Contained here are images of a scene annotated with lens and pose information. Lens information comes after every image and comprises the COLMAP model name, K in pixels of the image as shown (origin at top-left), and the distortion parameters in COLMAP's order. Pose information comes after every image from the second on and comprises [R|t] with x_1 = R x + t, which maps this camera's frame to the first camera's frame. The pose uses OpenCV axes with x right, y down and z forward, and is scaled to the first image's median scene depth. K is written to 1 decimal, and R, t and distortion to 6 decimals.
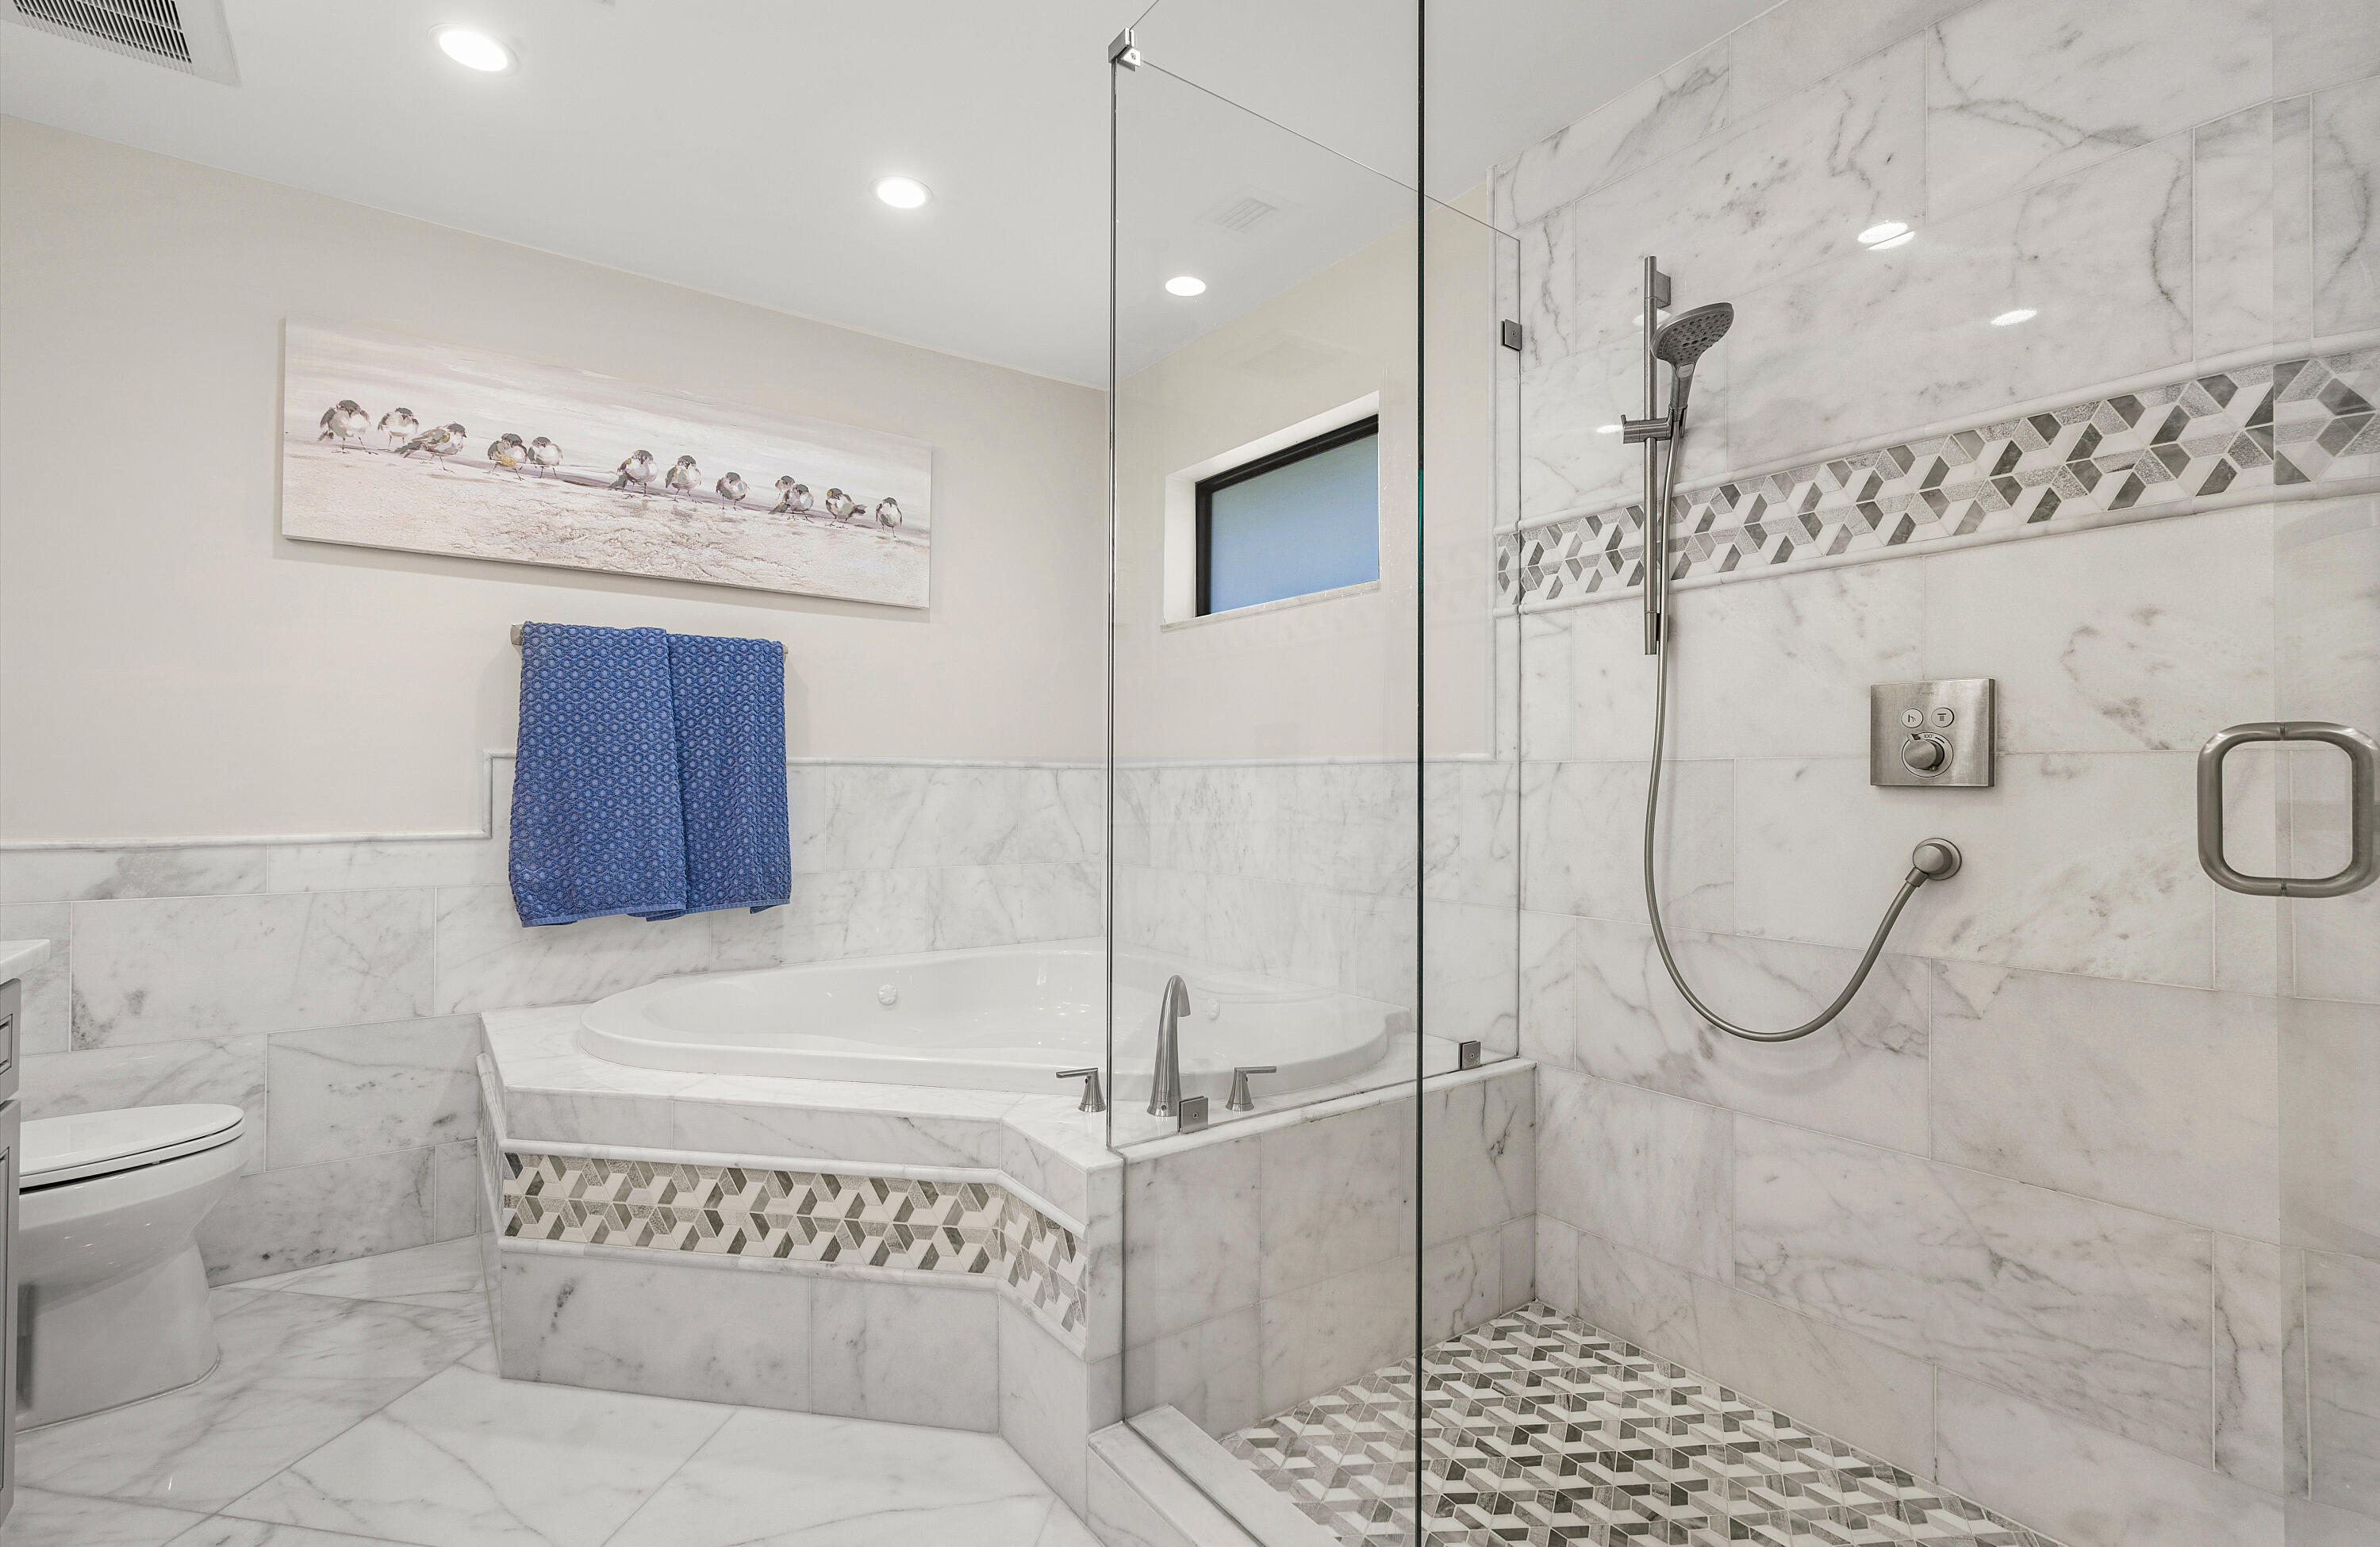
lens RADIAL K [[1104.3, 0, 1184.9], [0, 1104.3, 766.0], [0, 0, 1]] dist [-0.004549, 0.003120]
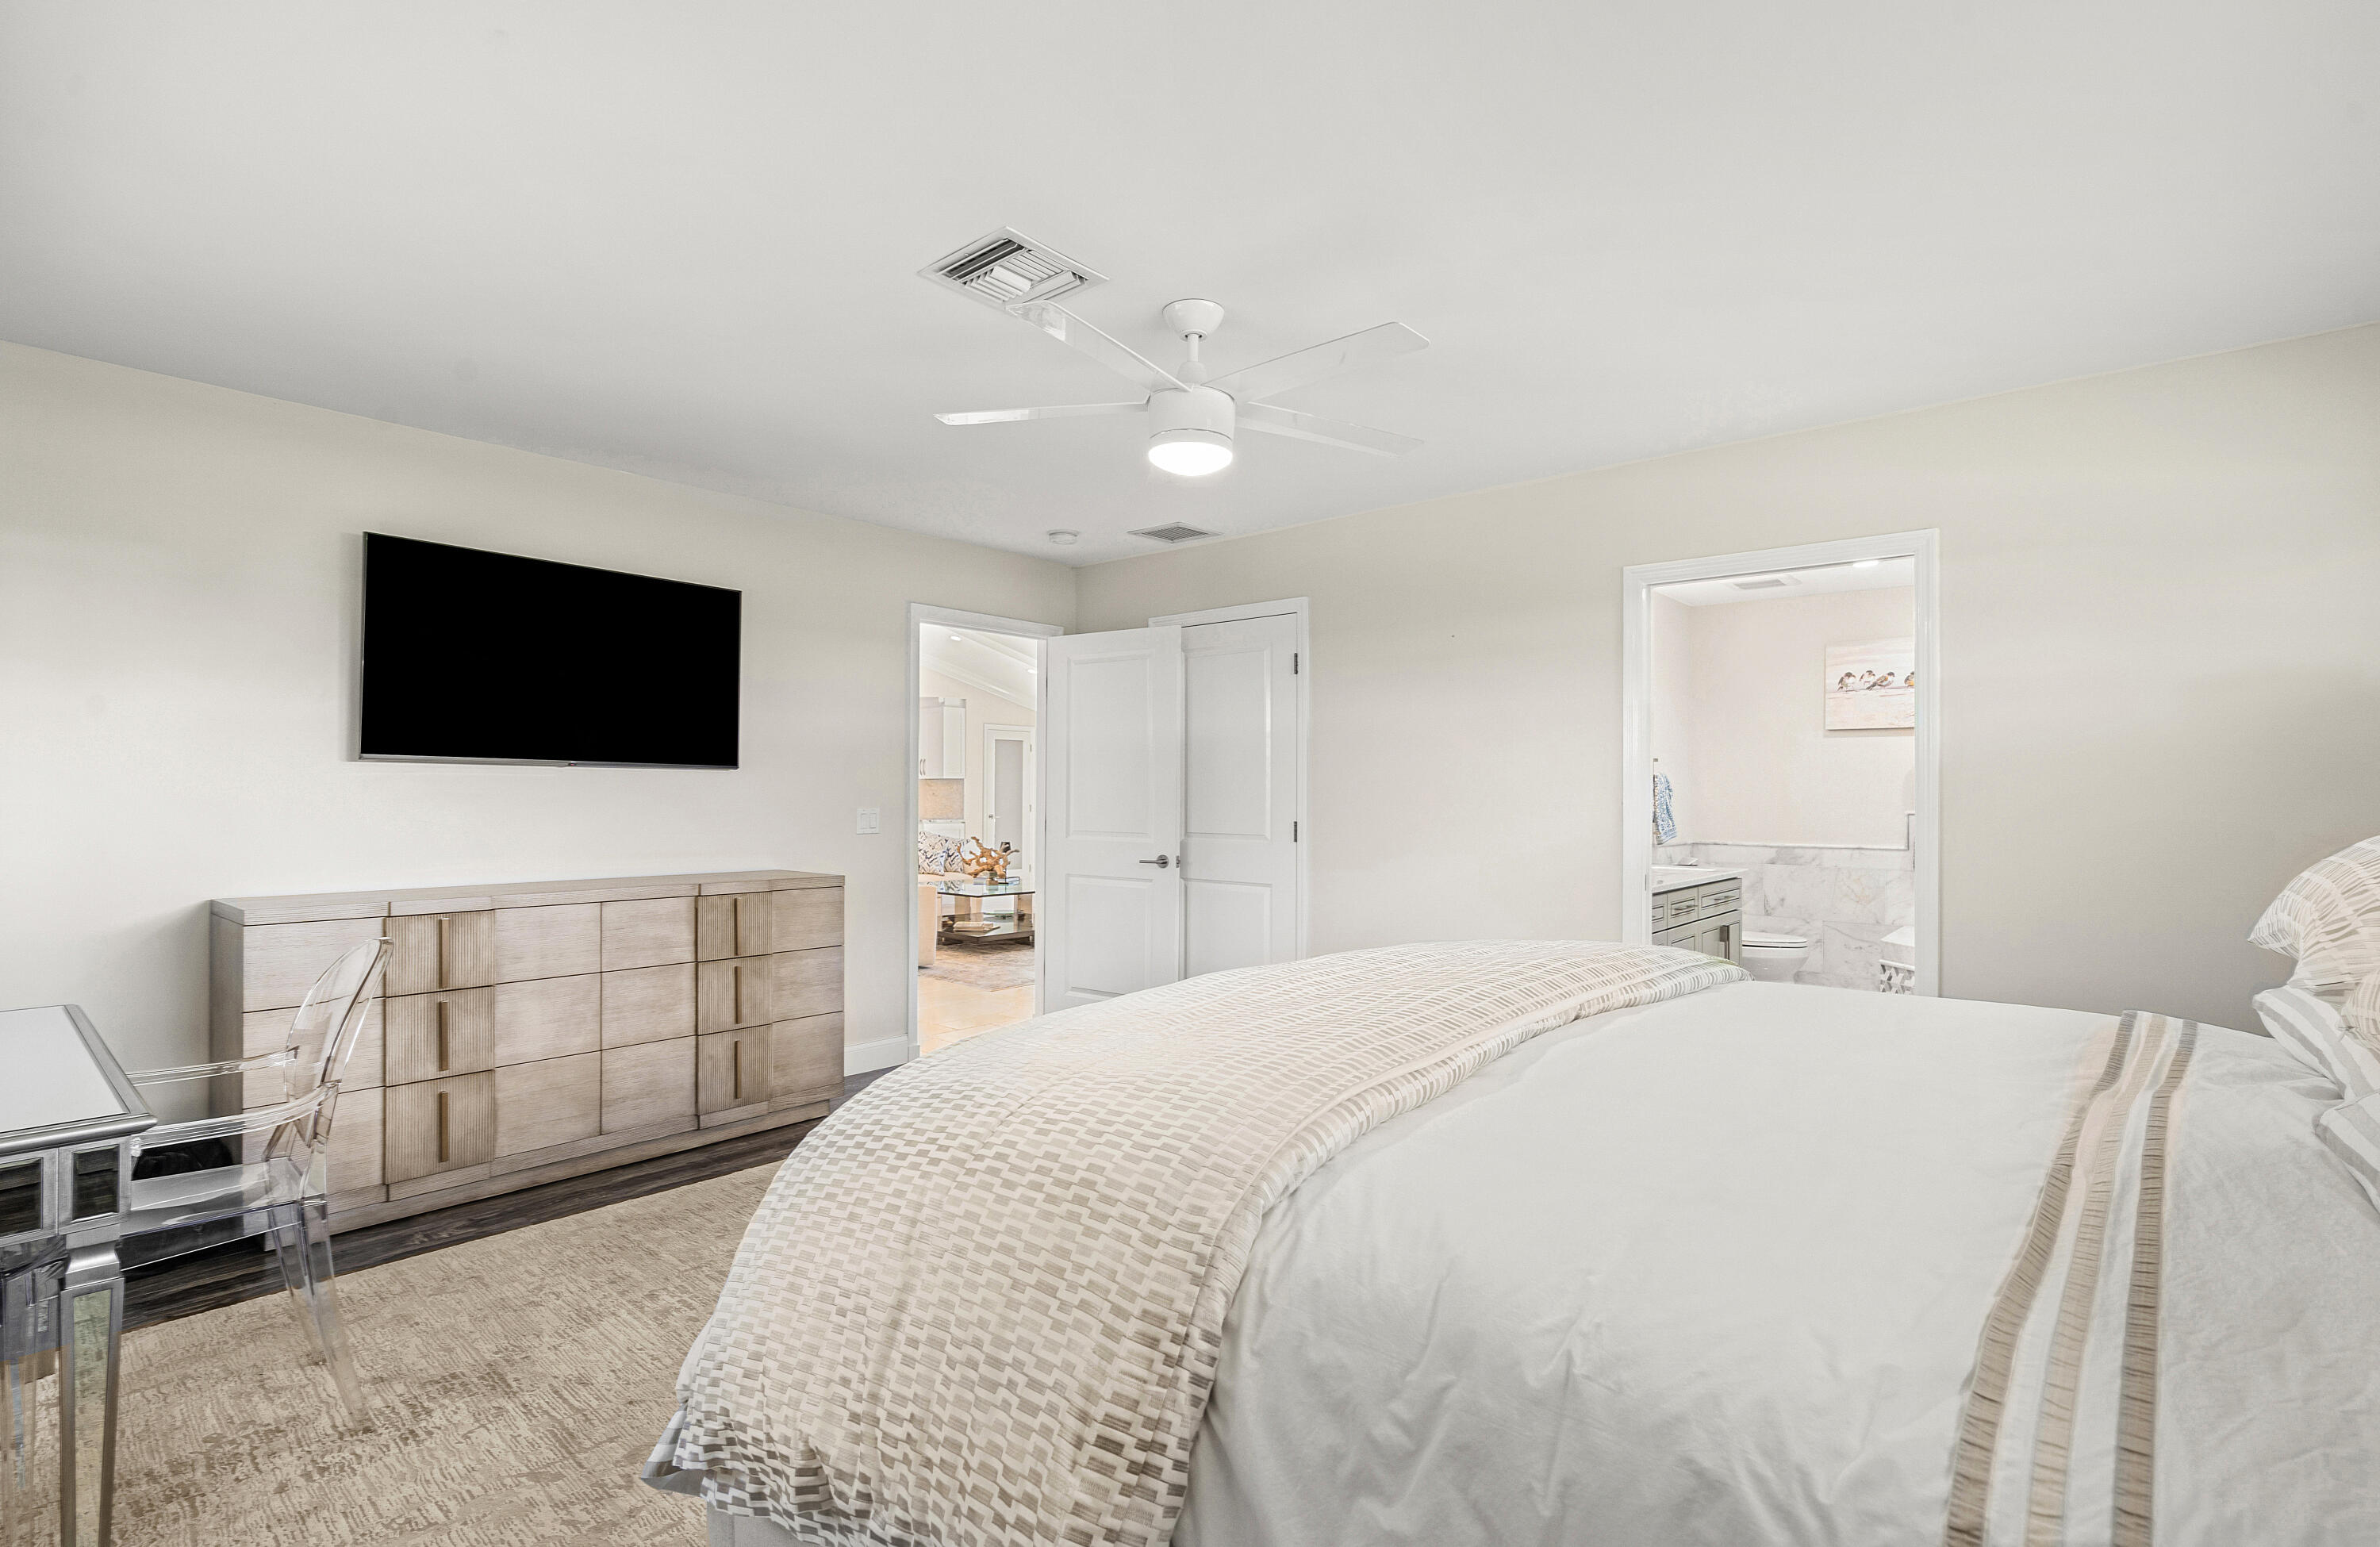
lens RADIAL K [[1104.3, 0, 1177.2], [0, 1104.3, 778.8], [0, 0, 1]] dist [-0.004549, 0.003120]
pose [[0.239922, -0.013435, -0.970699, 1.464830], [0.004956, 0.999908, -0.012614, -0.073428], [0.970780, -0.001784, 0.239966, -1.213960]]
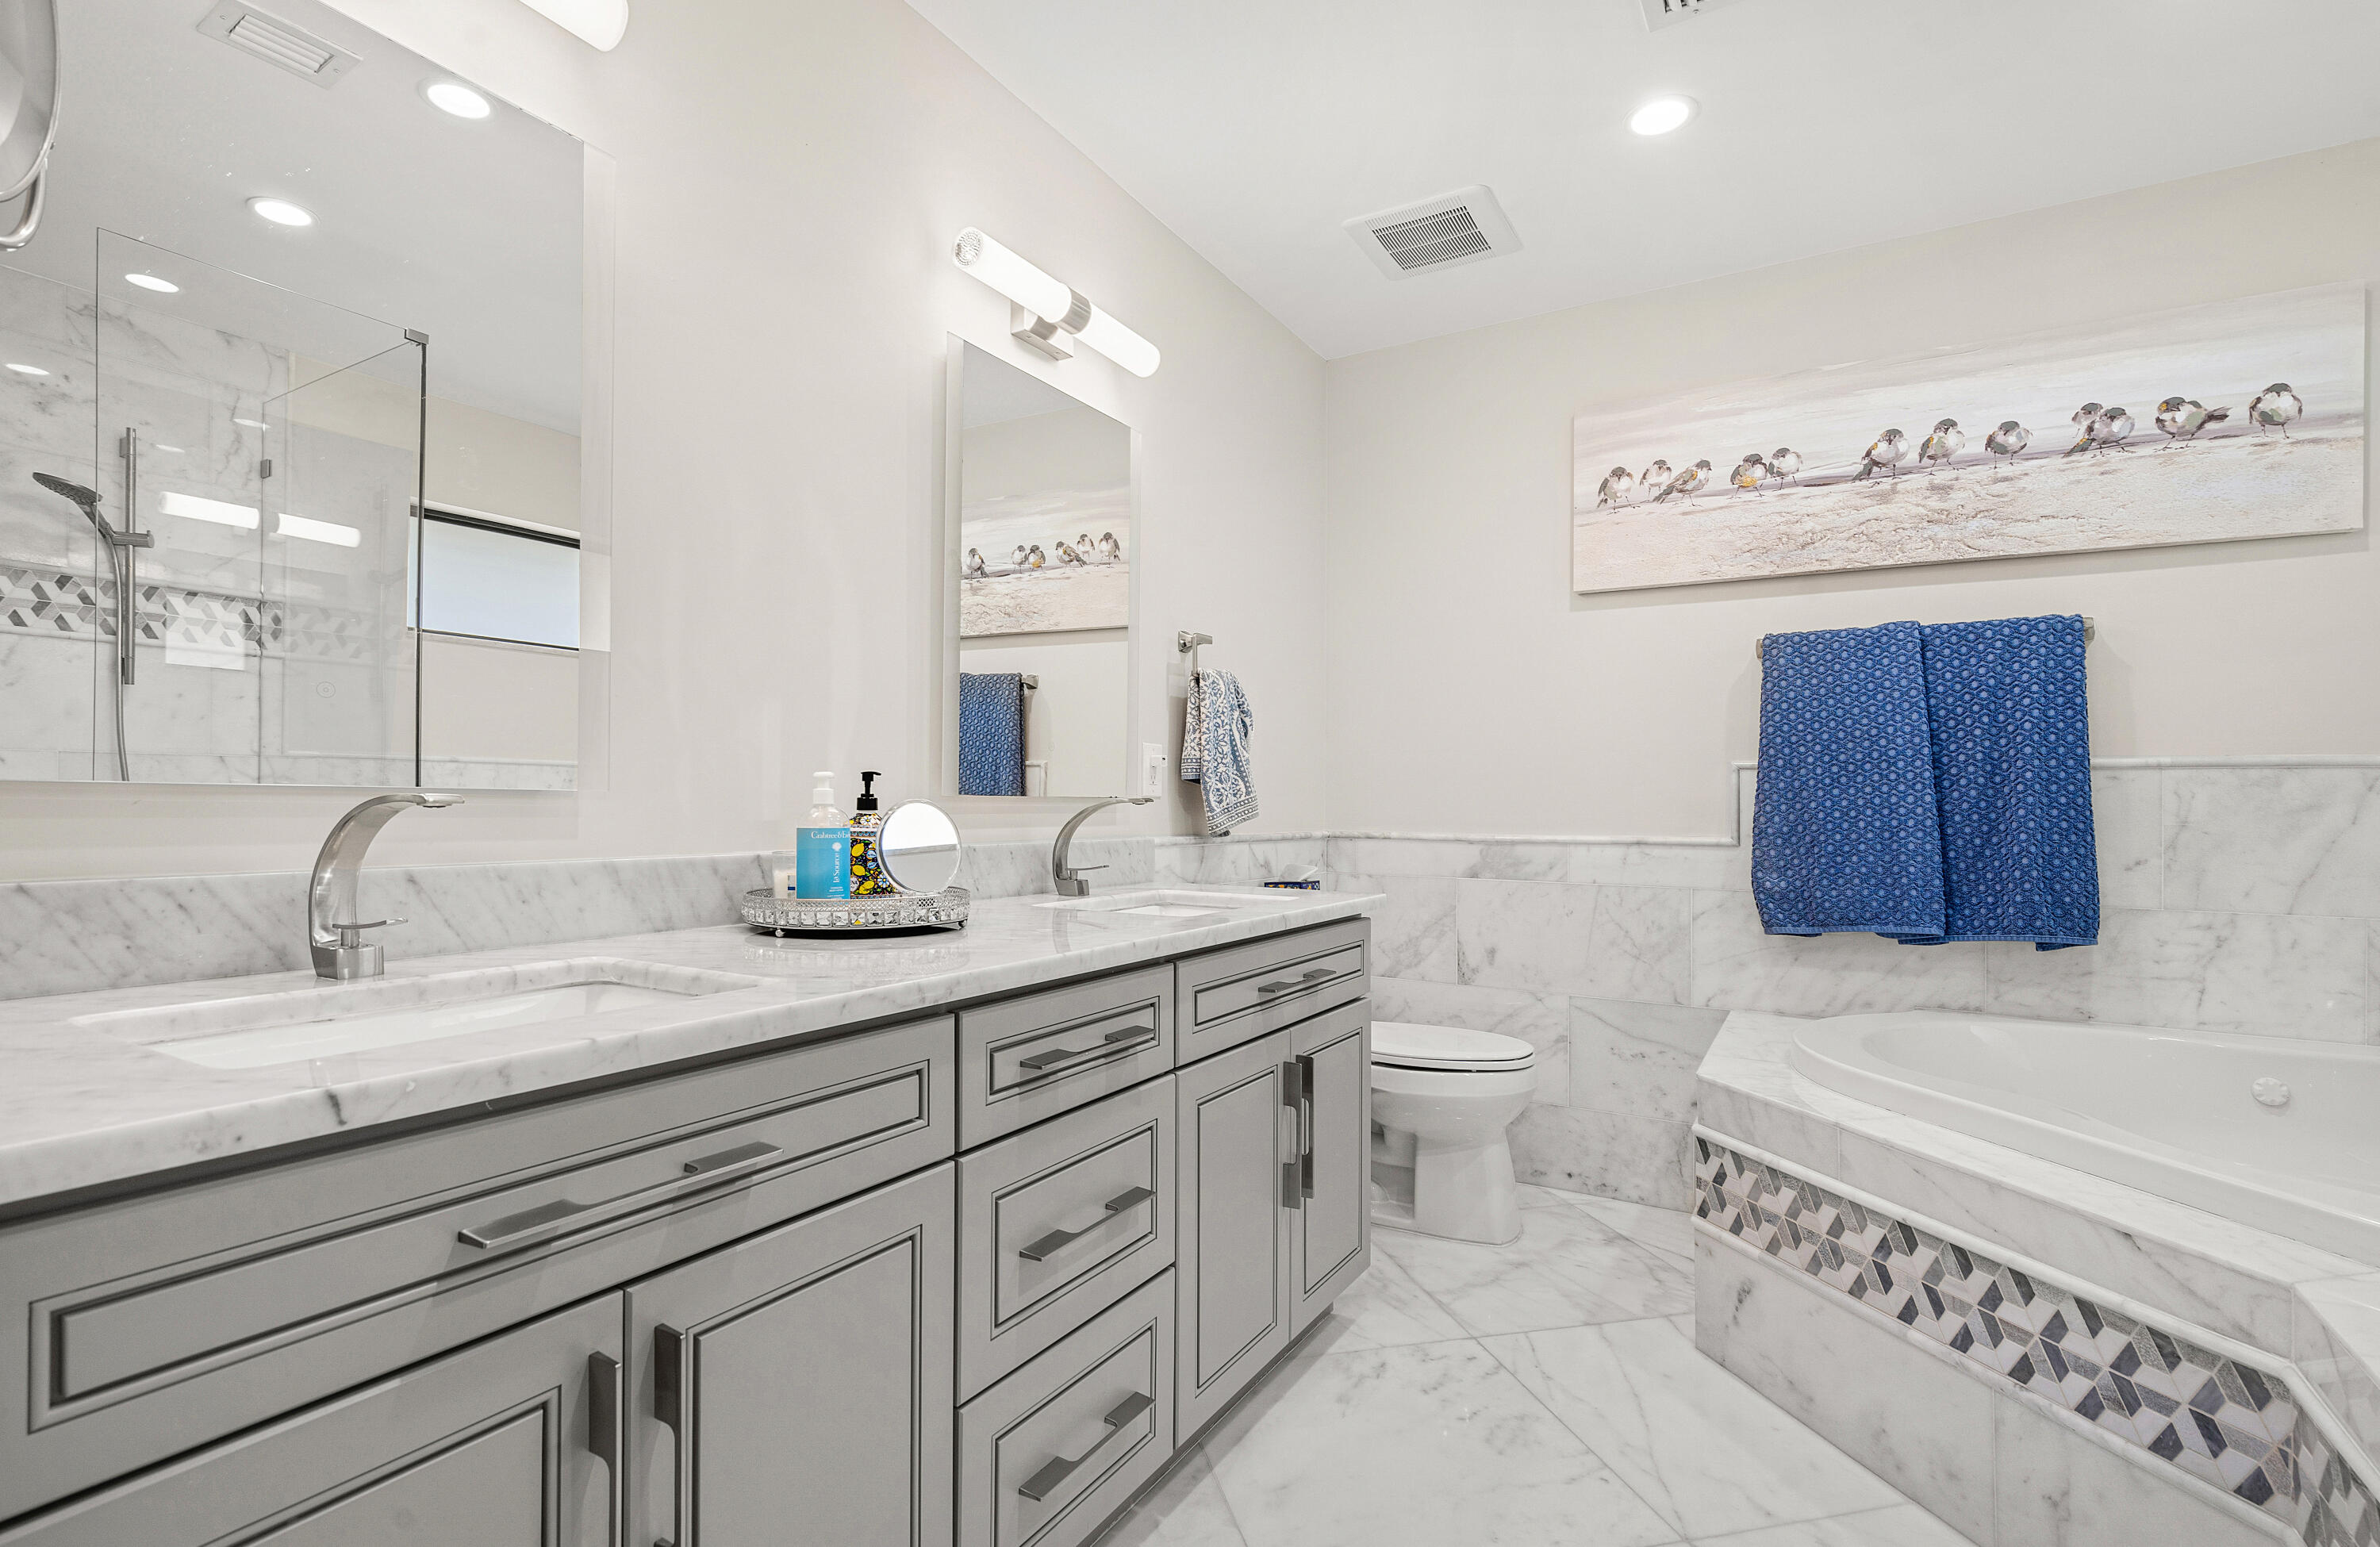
lens RADIAL K [[1104.3, 0, 1143.8], [0, 1104.3, 790.8], [0, 0, 1]] dist [-0.004549, 0.003120]
pose [[0.375764, -0.011713, -0.926642, 0.153210], [0.007843, 0.999925, -0.009458, 0.022554], [0.926682, -0.003714, 0.375827, 0.101187]]
